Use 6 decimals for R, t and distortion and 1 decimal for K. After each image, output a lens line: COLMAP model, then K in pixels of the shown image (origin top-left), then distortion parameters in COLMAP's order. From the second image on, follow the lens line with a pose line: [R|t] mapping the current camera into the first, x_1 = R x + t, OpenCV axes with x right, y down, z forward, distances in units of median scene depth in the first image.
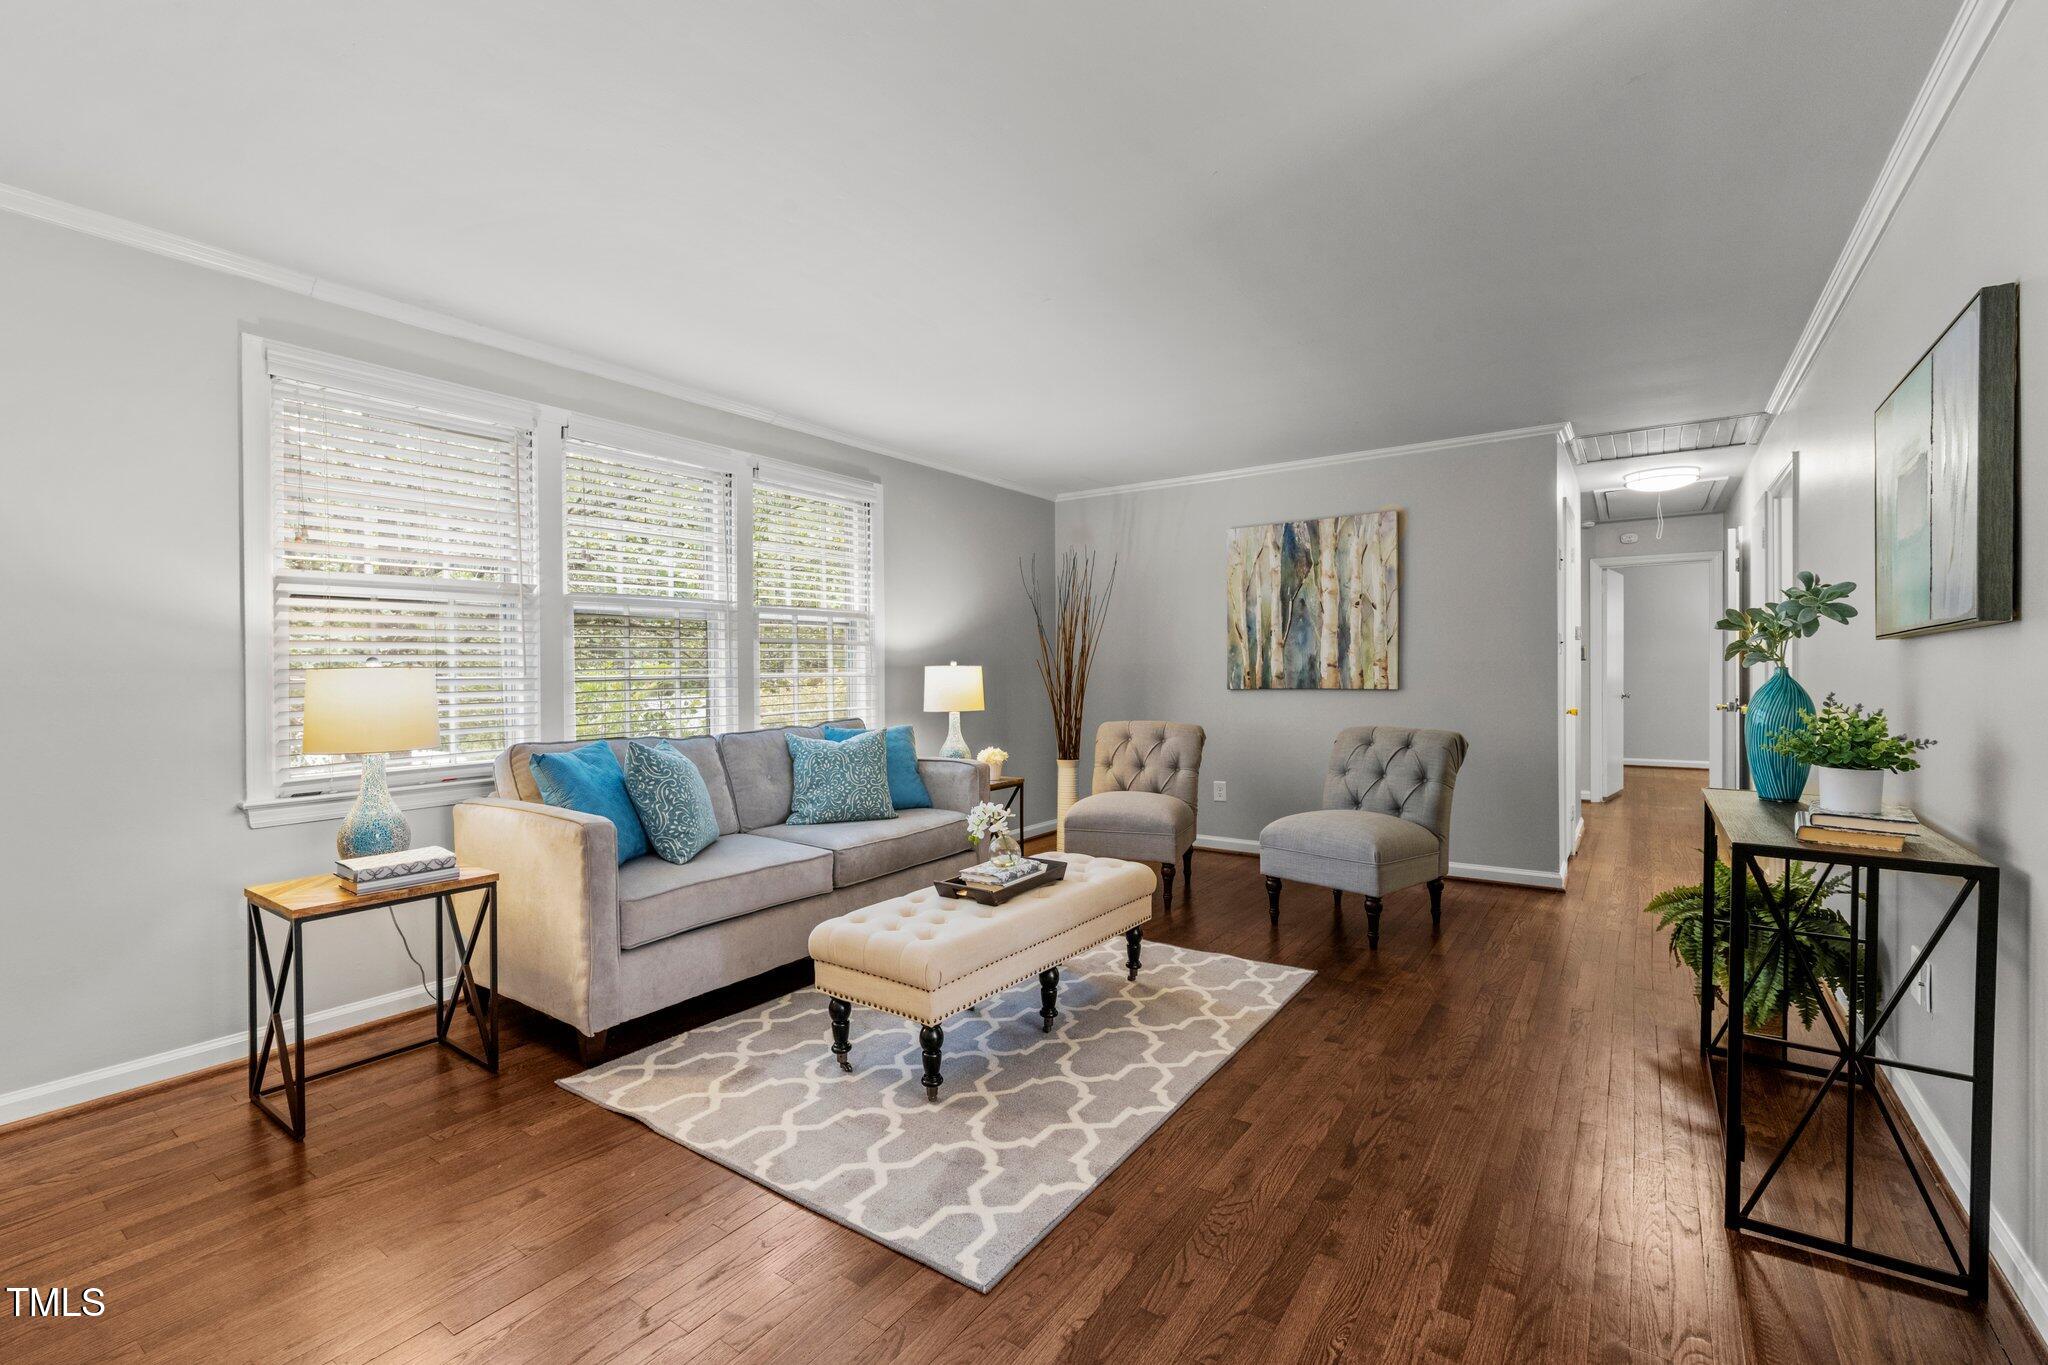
lens RADIAL K [[893.1, 0, 1008.8], [0, 893.1, 676.0], [0, 0, 1]] dist [-0.006885, 0.001809]
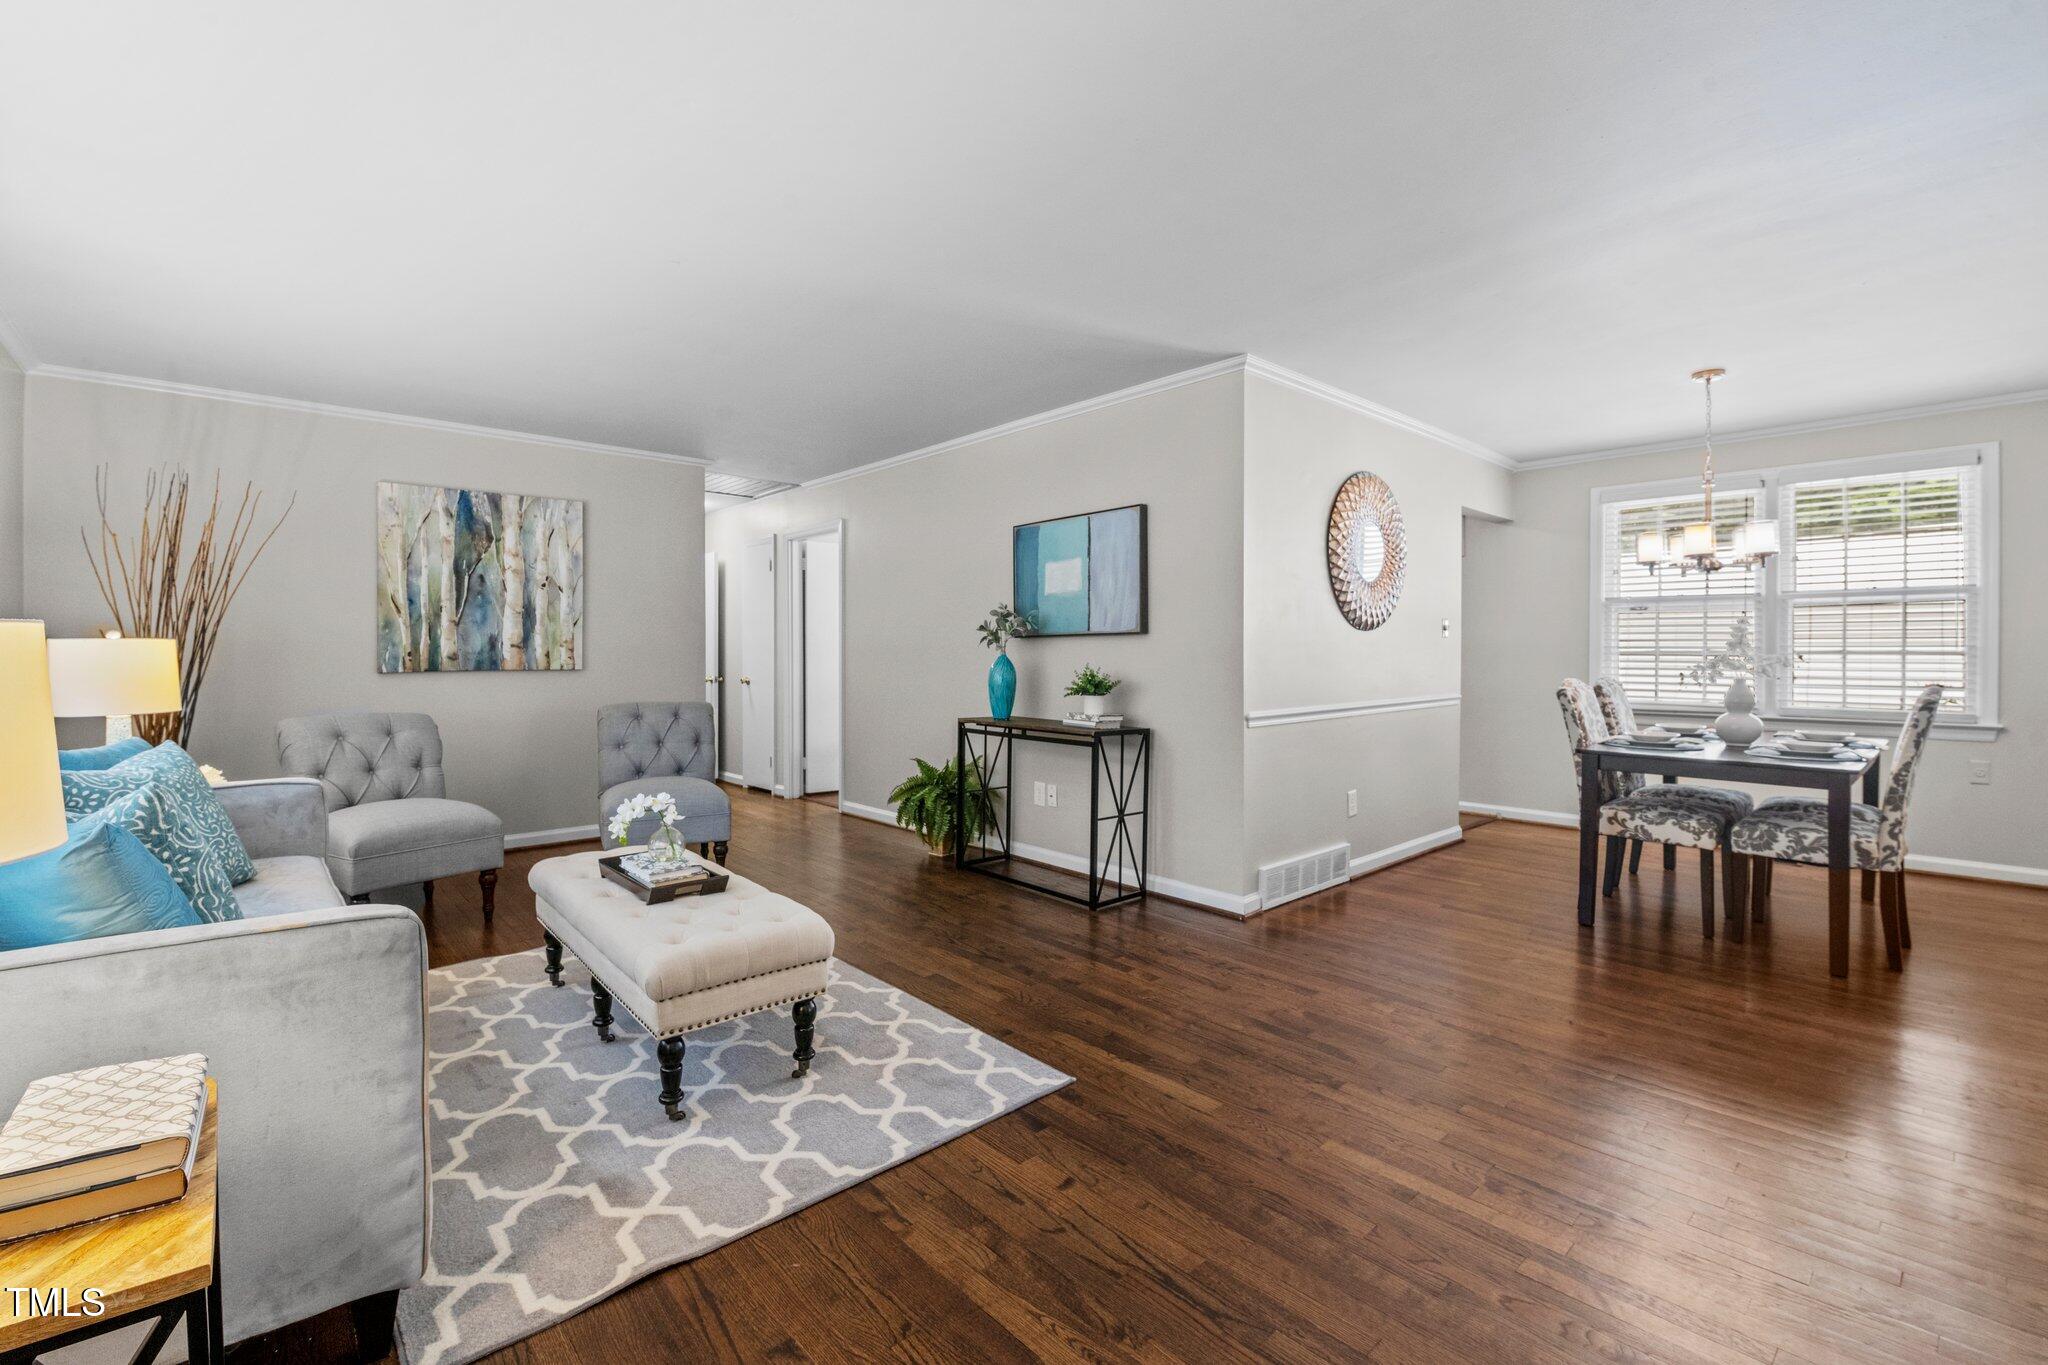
lens RADIAL K [[893.1, 0, 1015.4], [0, 893.1, 655.0], [0, 0, 1]] dist [-0.006885, 0.001809]
pose [[0.219409, -0.000116, 0.975633, -0.489586], [0.002536, 0.999997, -0.000452, 0.000215], [-0.975630, 0.002573, 0.219409, 0.258803]]
